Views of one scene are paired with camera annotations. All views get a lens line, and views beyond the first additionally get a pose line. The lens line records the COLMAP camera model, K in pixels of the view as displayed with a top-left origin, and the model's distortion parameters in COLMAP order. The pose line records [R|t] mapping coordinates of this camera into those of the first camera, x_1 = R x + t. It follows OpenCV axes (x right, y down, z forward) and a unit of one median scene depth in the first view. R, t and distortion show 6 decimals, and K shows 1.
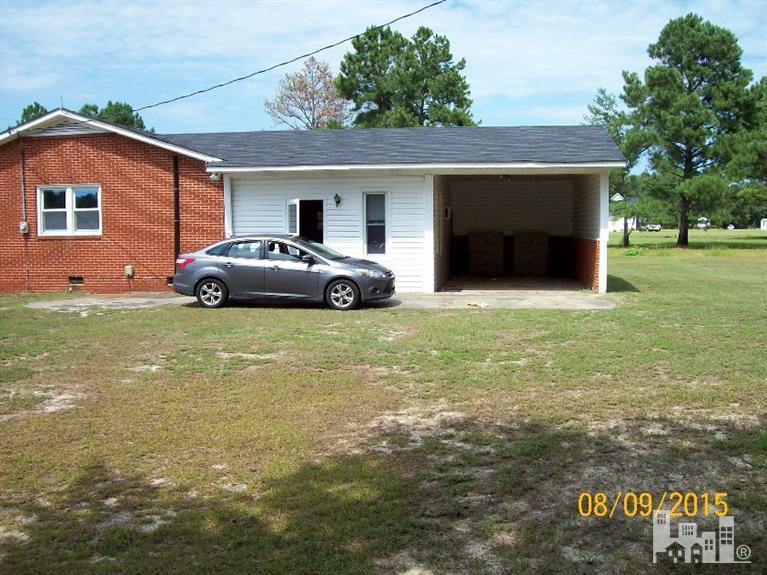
lens RADIAL K [[798.5, 0, 382.7], [0, 798.5, 285.7], [0, 0, 1]] dist [-0.131821, 0.000000]
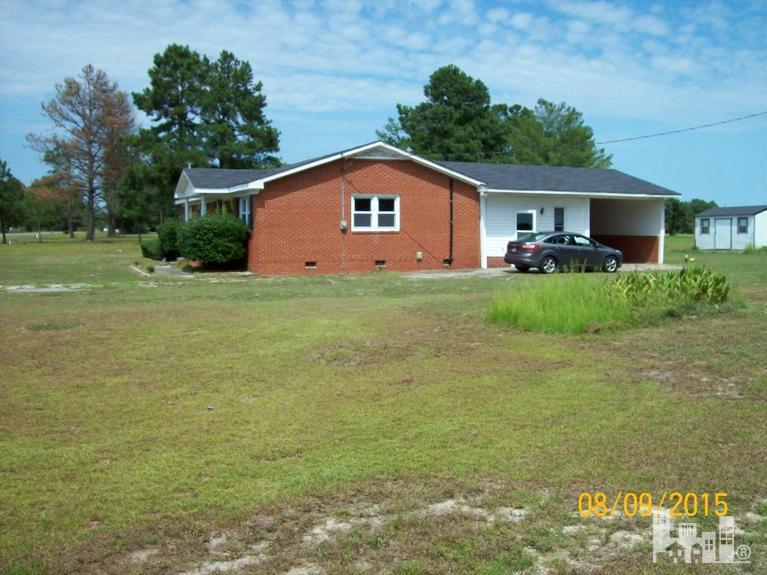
lens RADIAL K [[798.5, 0, 386.2], [0, 798.5, 287.8], [0, 0, 1]] dist [-0.131821, 0.000000]
pose [[0.851802, -0.033595, 0.522786, -1.131814], [0.033764, 0.999387, 0.009209, 0.024659], [-0.522775, 0.009807, 0.852414, -0.225236]]
